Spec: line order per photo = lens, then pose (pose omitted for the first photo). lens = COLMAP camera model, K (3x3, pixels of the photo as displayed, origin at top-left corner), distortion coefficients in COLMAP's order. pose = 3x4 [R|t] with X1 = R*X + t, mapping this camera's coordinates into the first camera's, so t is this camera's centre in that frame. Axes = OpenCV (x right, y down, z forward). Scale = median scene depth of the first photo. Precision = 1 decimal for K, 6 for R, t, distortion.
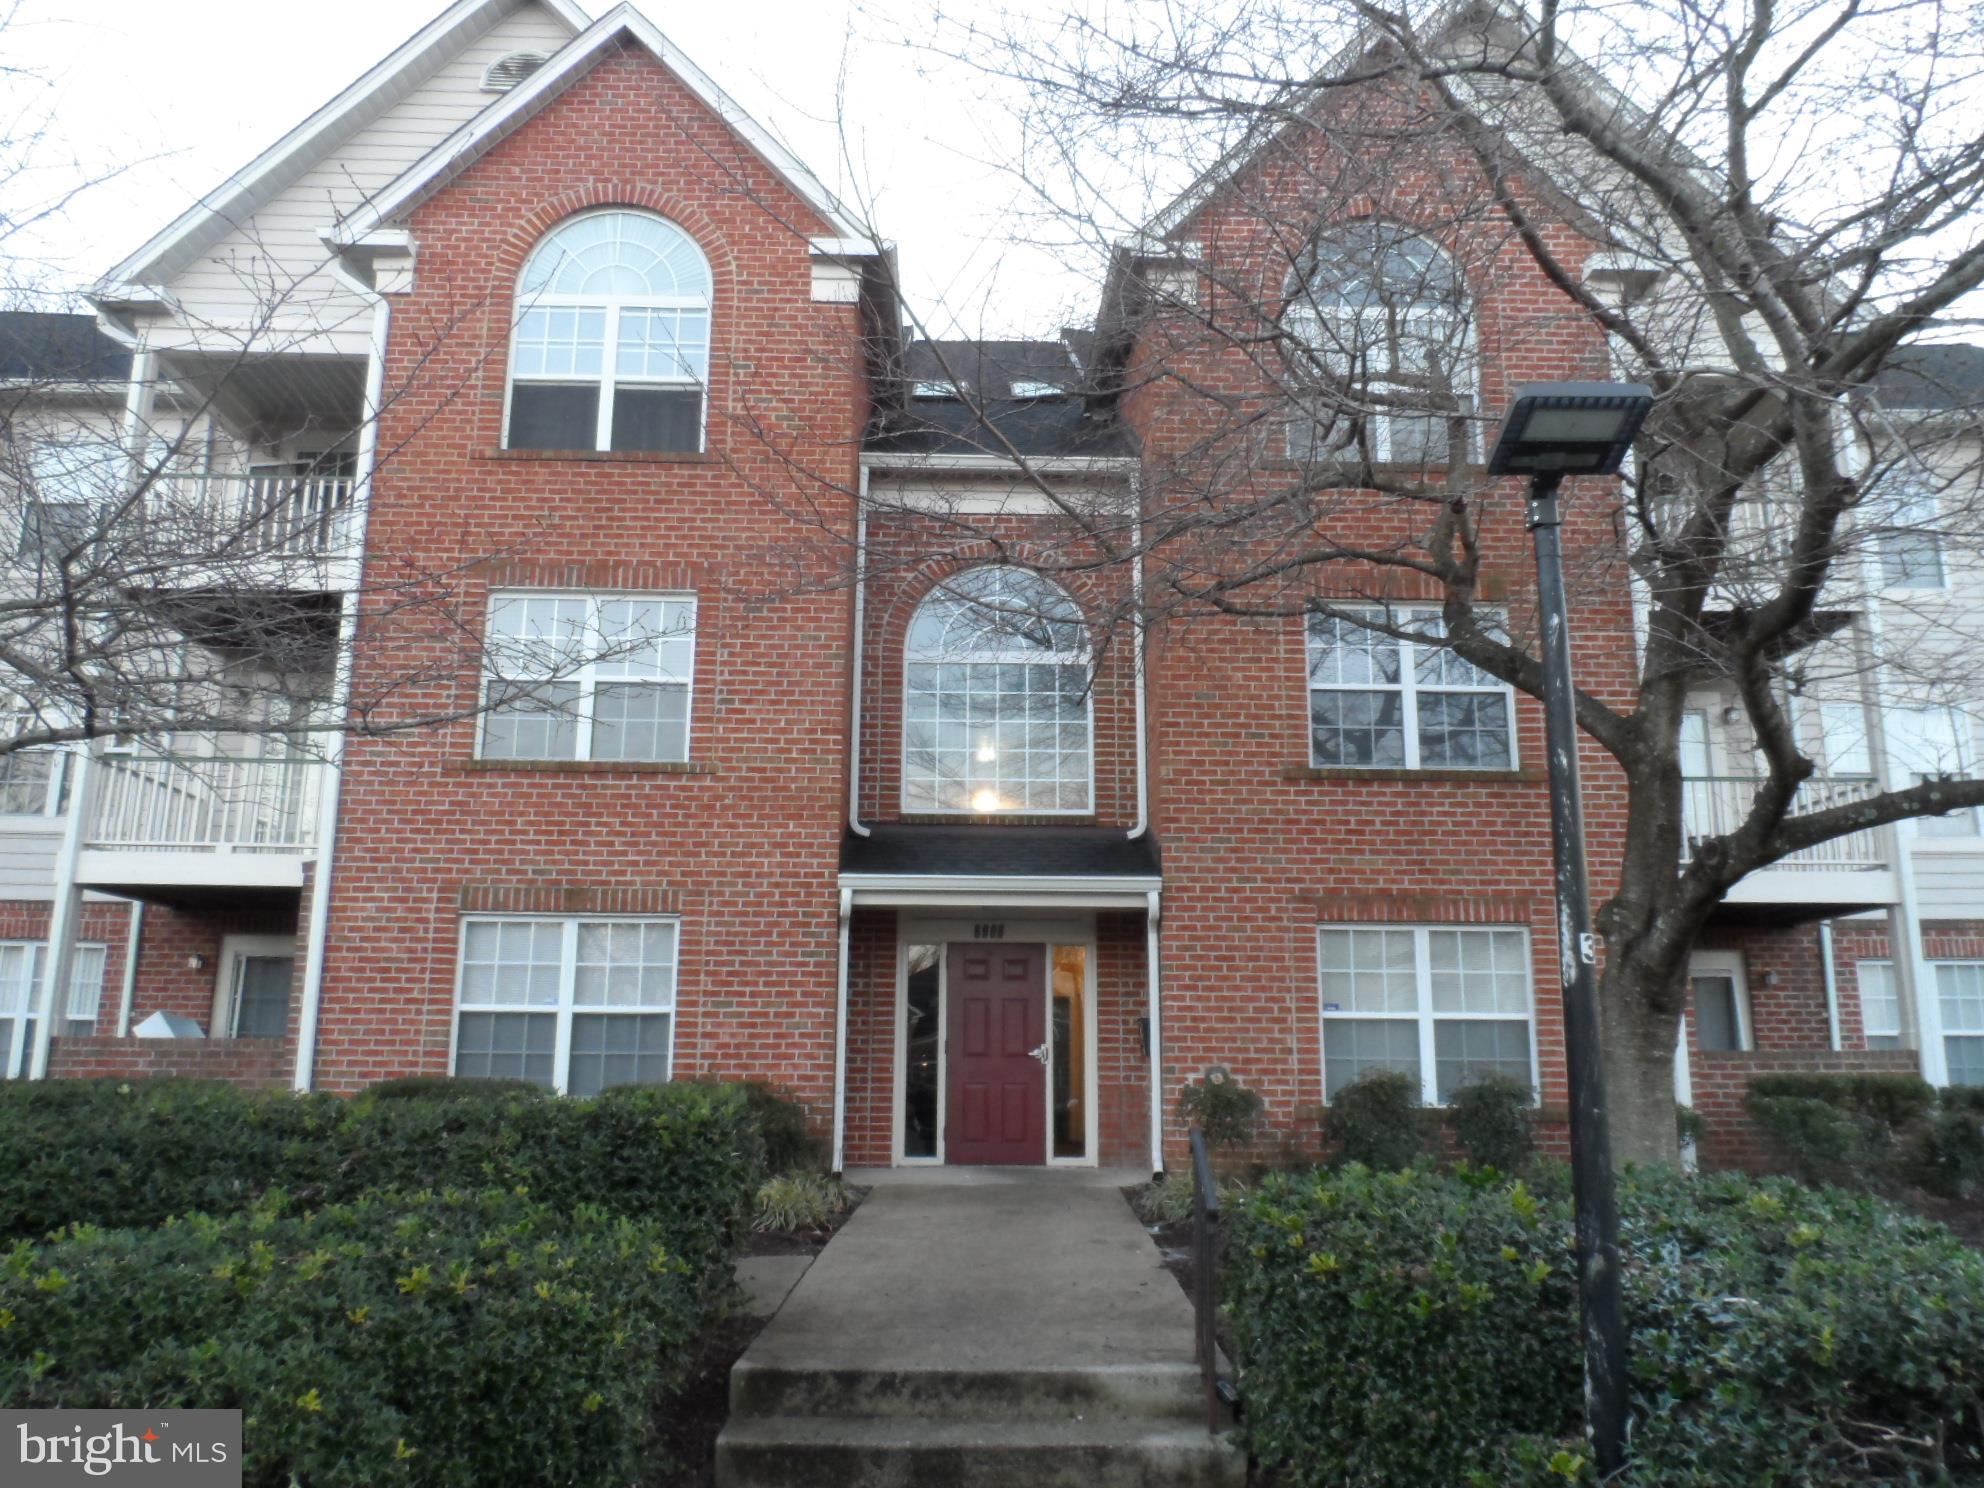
lens RADIAL K [[1520.3, 0, 997.4], [0, 1520.3, 752.6], [0, 0, 1]] dist [-0.014310, 0.017983]
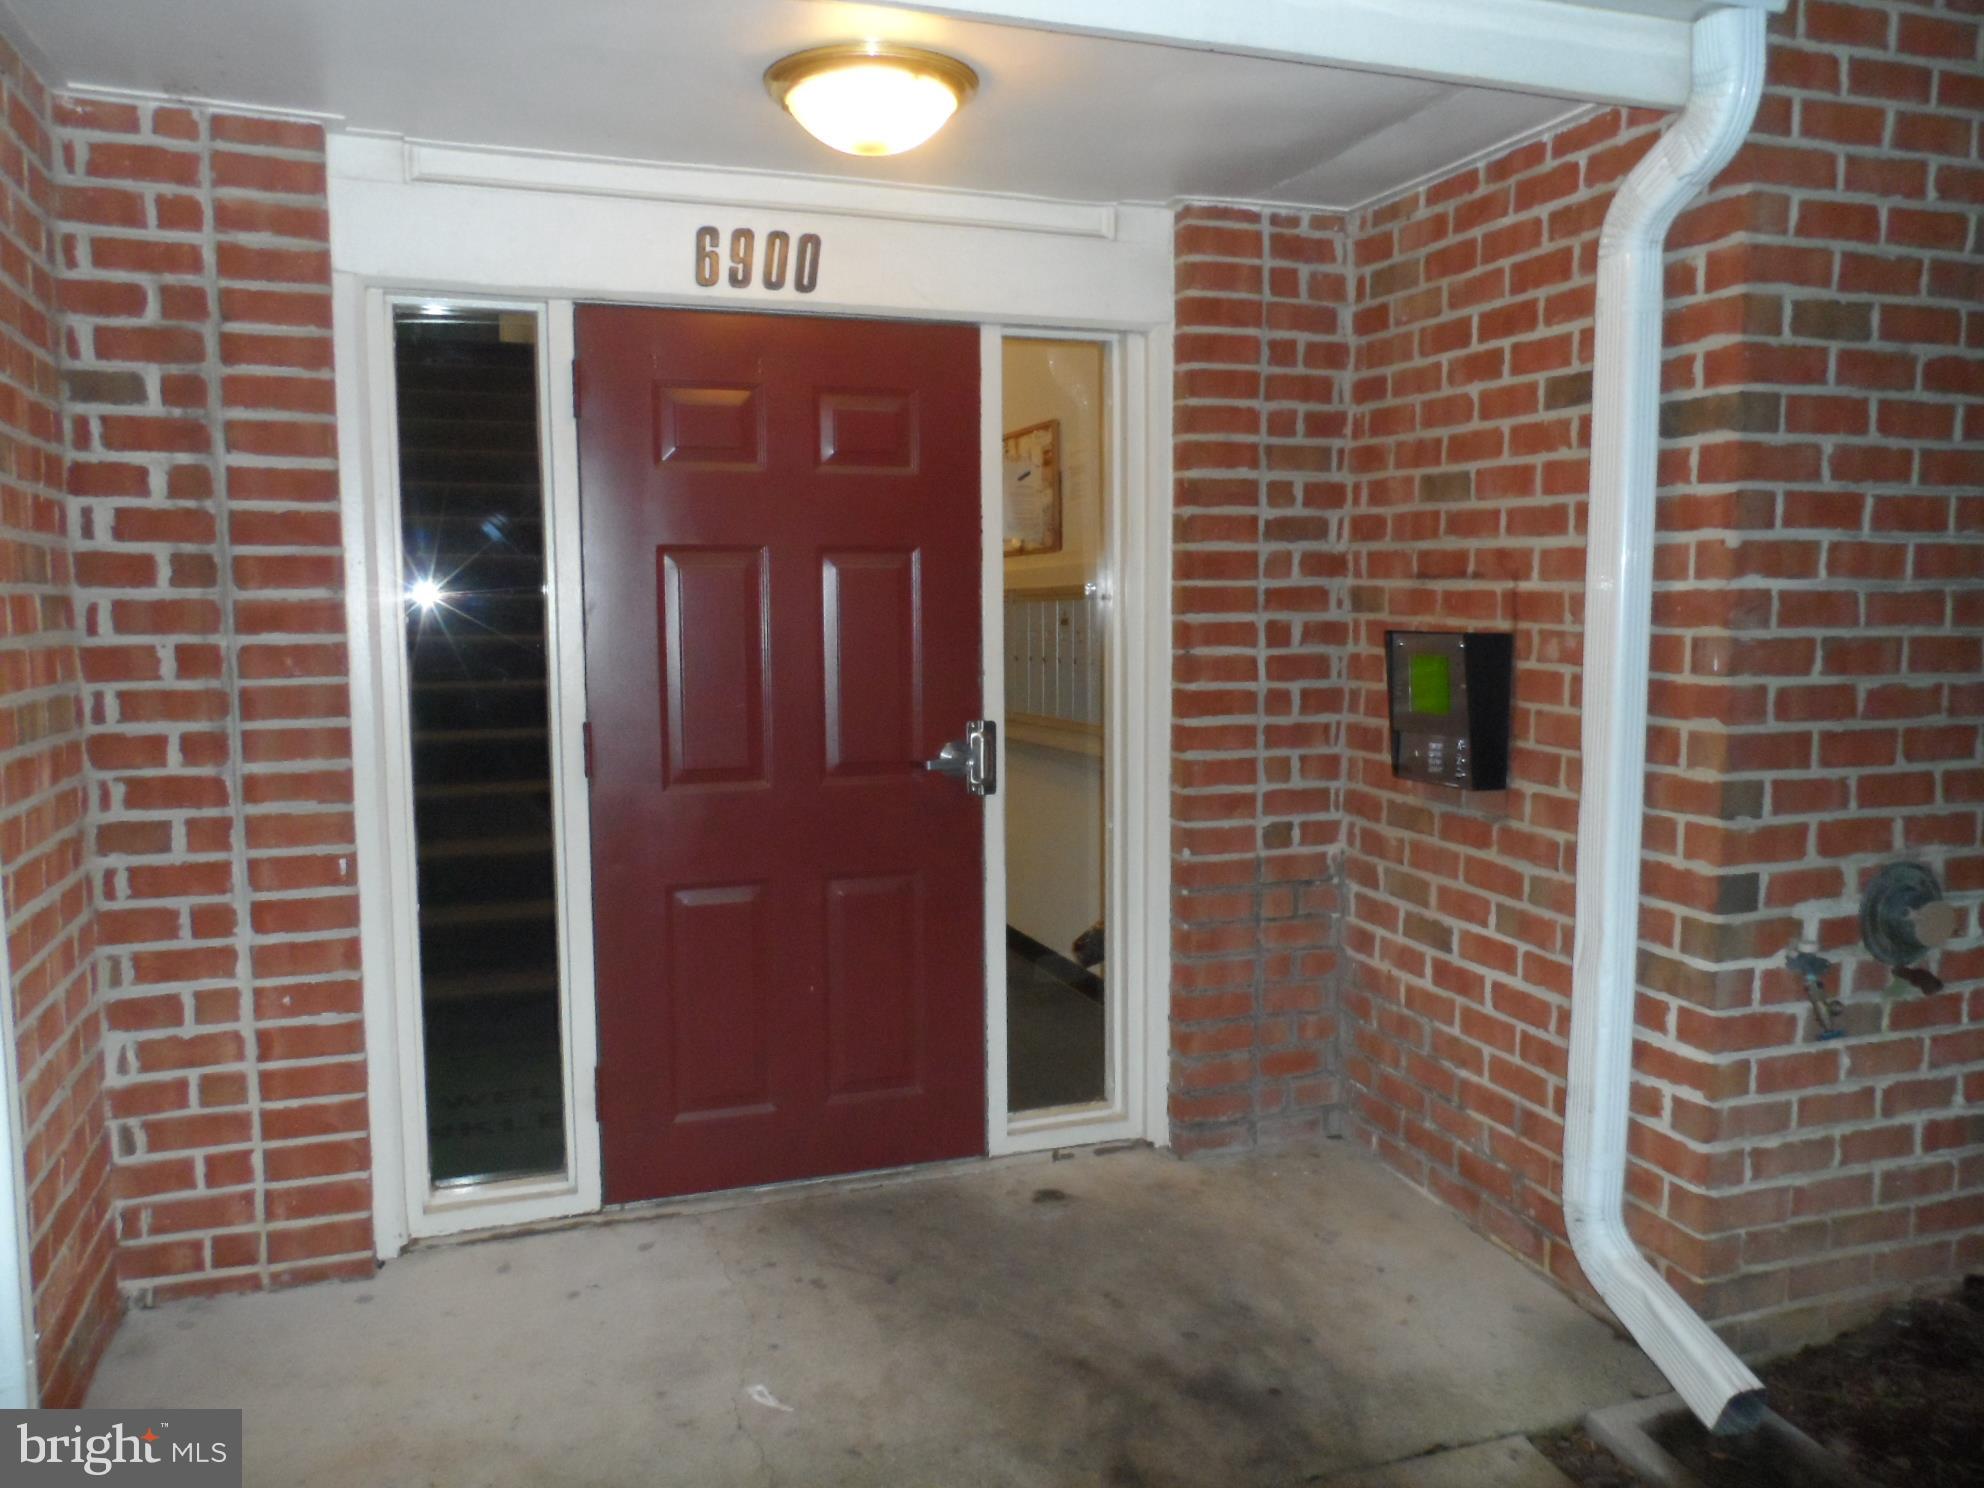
lens RADIAL K [[1520.3, 0, 997.4], [0, 1520.3, 752.6], [0, 0, 1]] dist [-0.014310, 0.017983]
pose [[0.949875, -0.046527, 0.309149, -0.047489], [-0.052759, 0.950824, 0.305204, 0.118965], [-0.308147, -0.306216, 0.900709, 0.773207]]
